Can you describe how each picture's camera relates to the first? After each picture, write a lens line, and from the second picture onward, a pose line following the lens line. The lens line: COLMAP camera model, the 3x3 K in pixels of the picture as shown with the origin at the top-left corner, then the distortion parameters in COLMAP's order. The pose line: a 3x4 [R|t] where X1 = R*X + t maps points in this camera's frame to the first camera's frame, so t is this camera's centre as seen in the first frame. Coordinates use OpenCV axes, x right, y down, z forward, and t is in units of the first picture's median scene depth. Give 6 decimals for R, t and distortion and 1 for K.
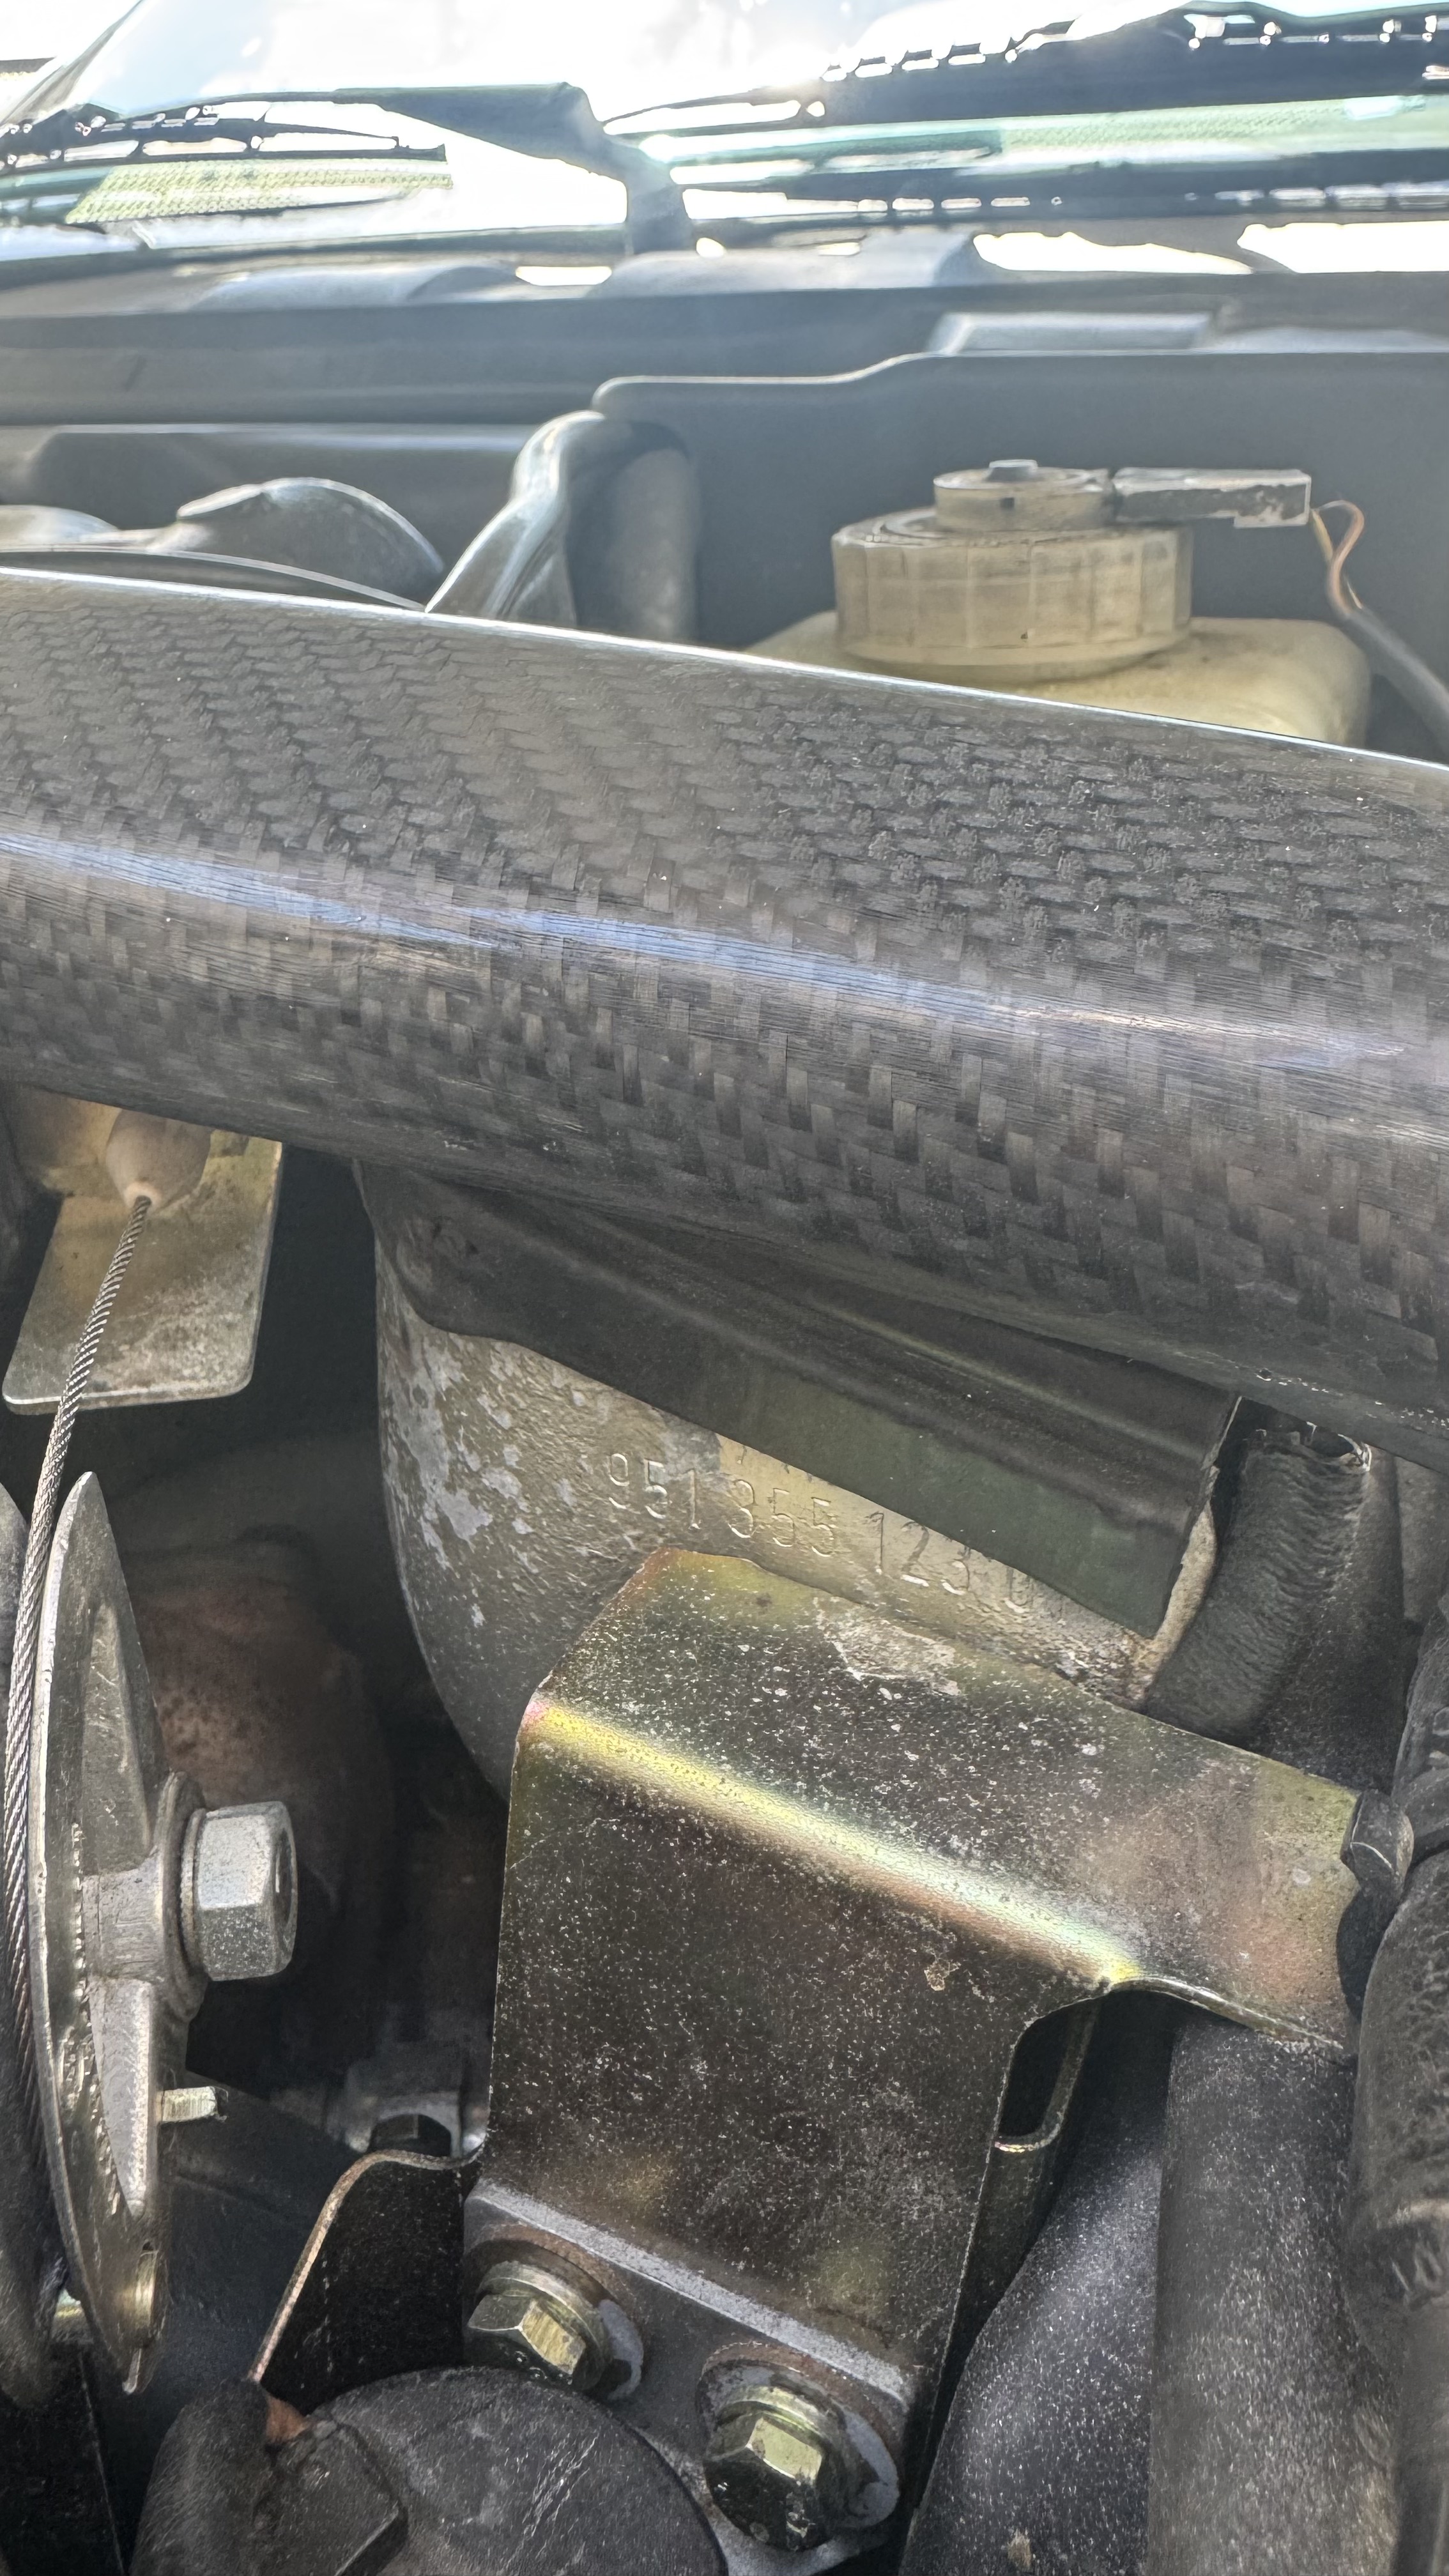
lens RADIAL K [[2051.9, 0, 724.5], [0, 2051.9, 1288.0], [0, 0, 1]] dist [-0.023019, 0.000293]
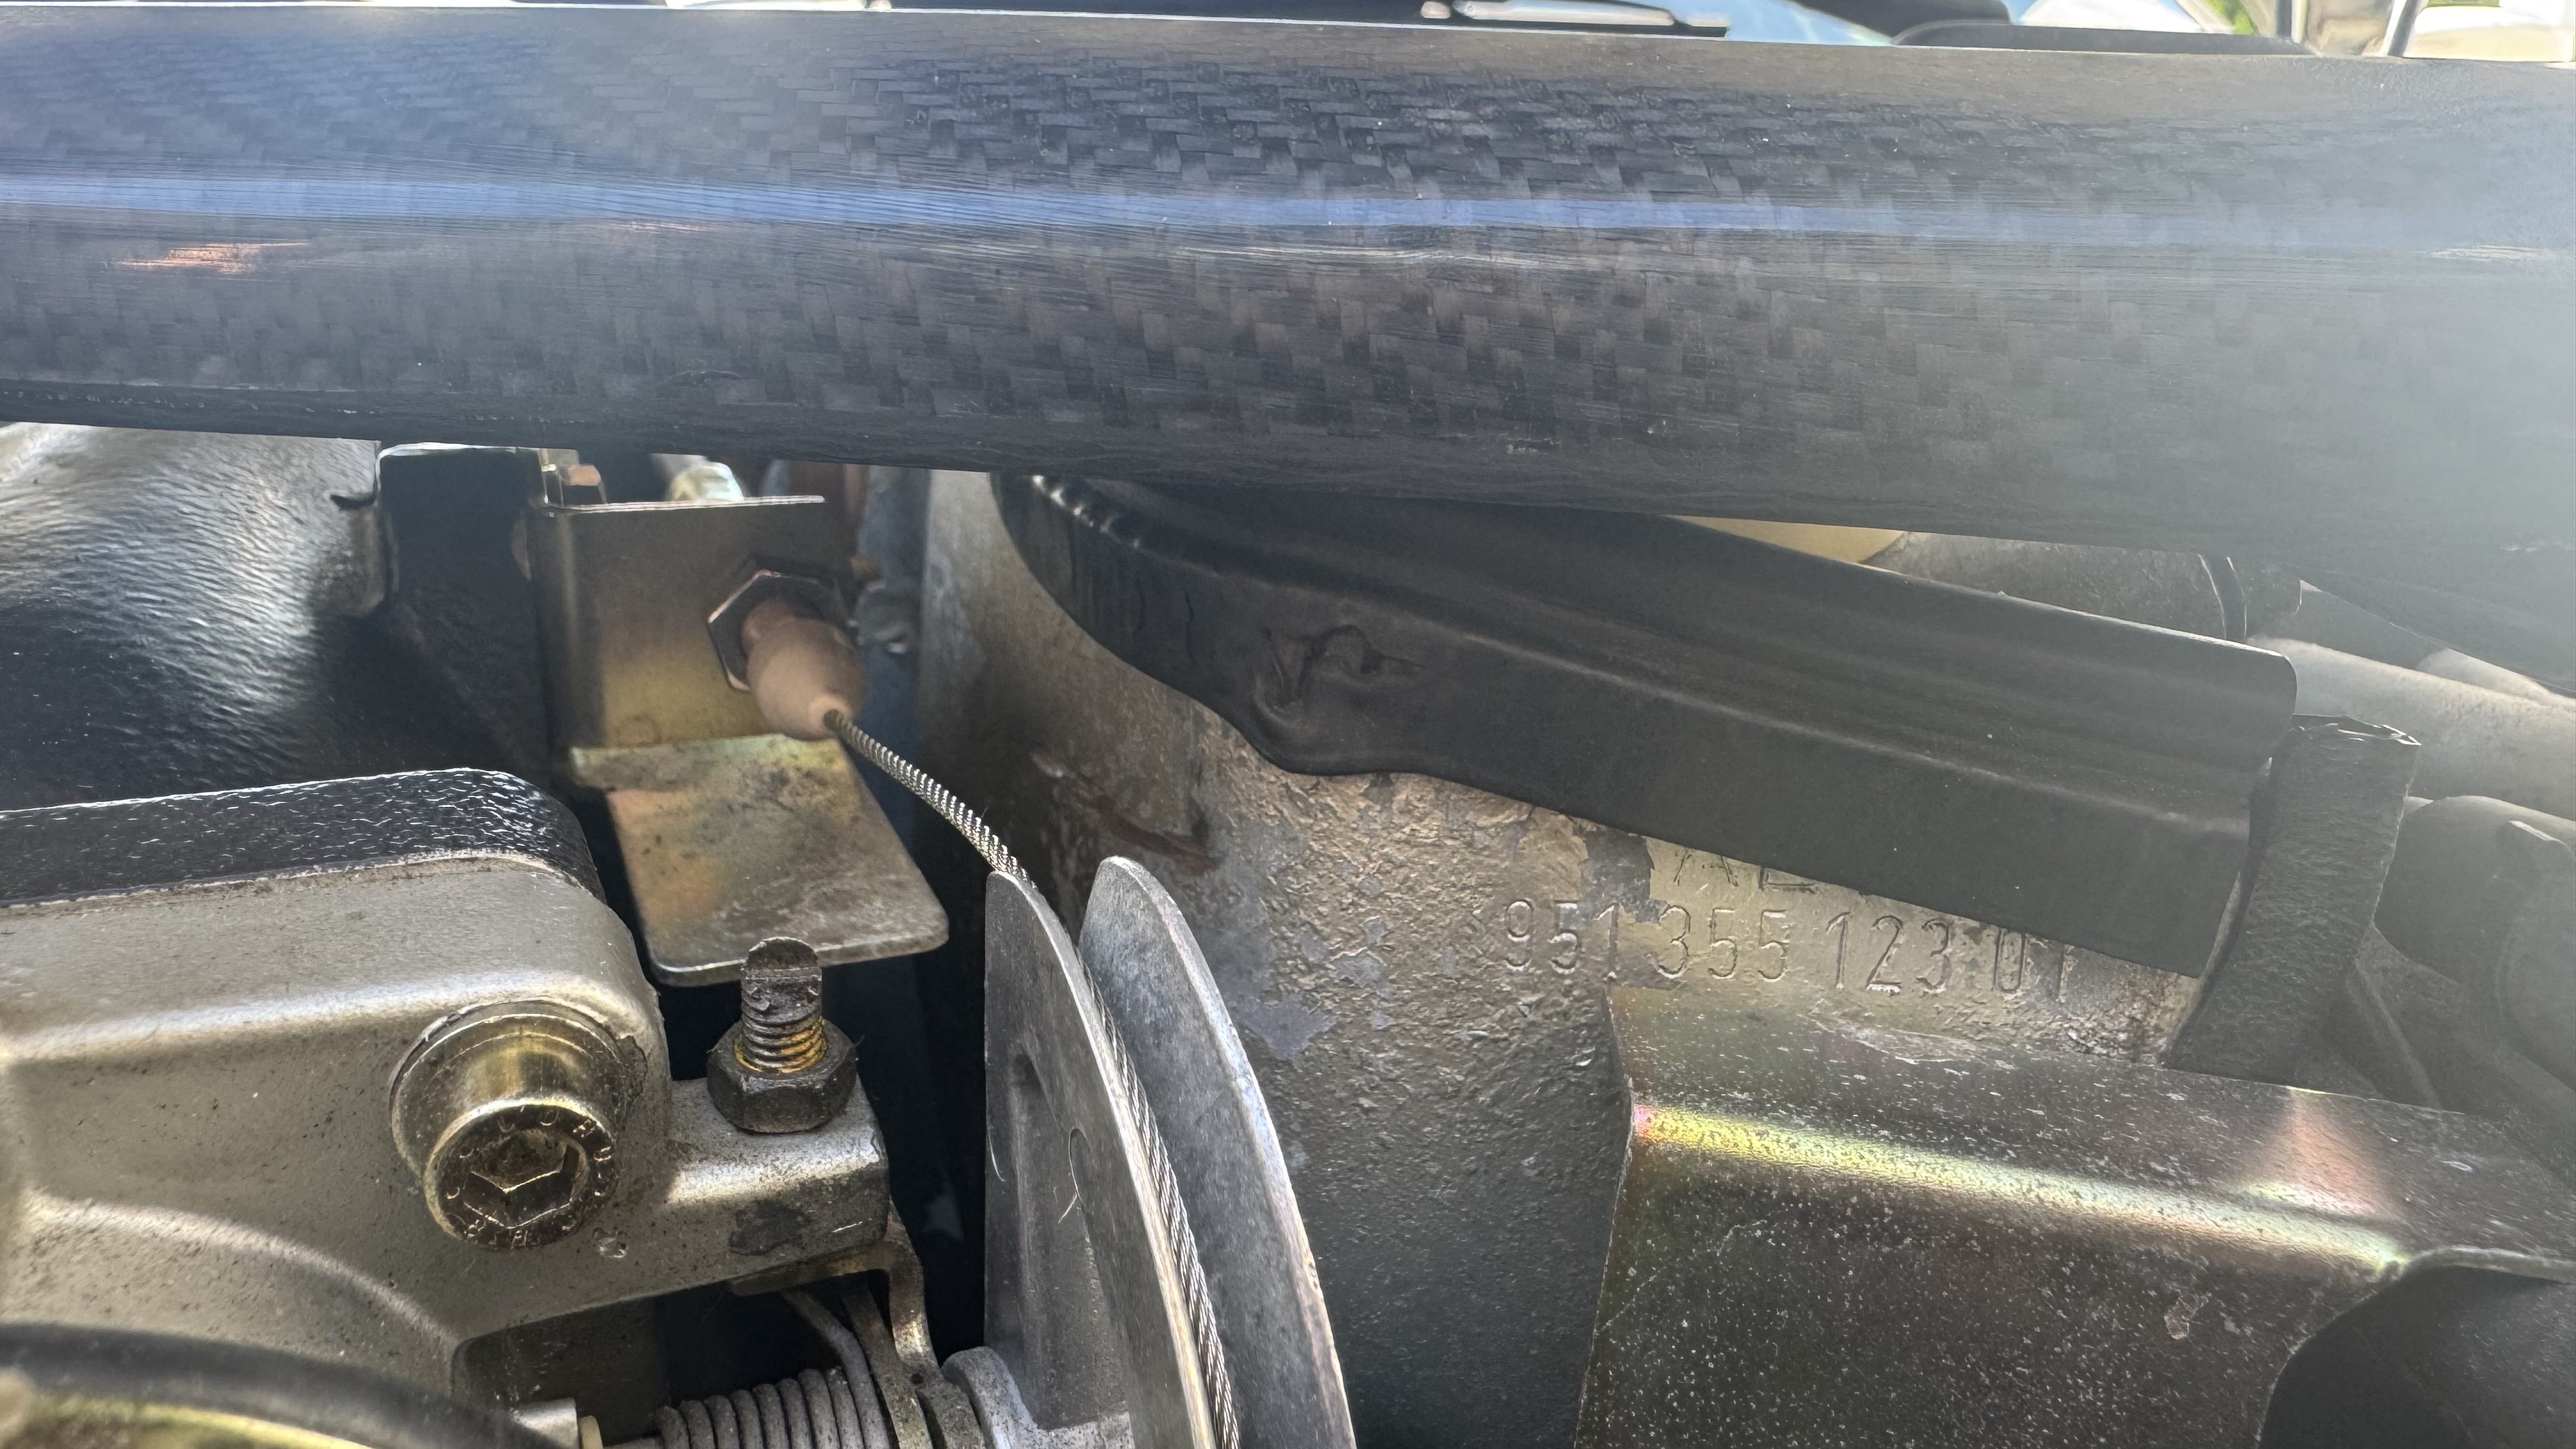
lens RADIAL K [[2051.9, 0, 1288.0], [0, 2051.9, 724.5], [0, 0, 1]] dist [-0.023019, 0.000293]
pose [[0.949914, -0.039109, 0.310054, -0.476496], [0.112025, 0.968817, -0.221009, 0.217676], [-0.291742, 0.244673, 0.924674, 0.216318]]
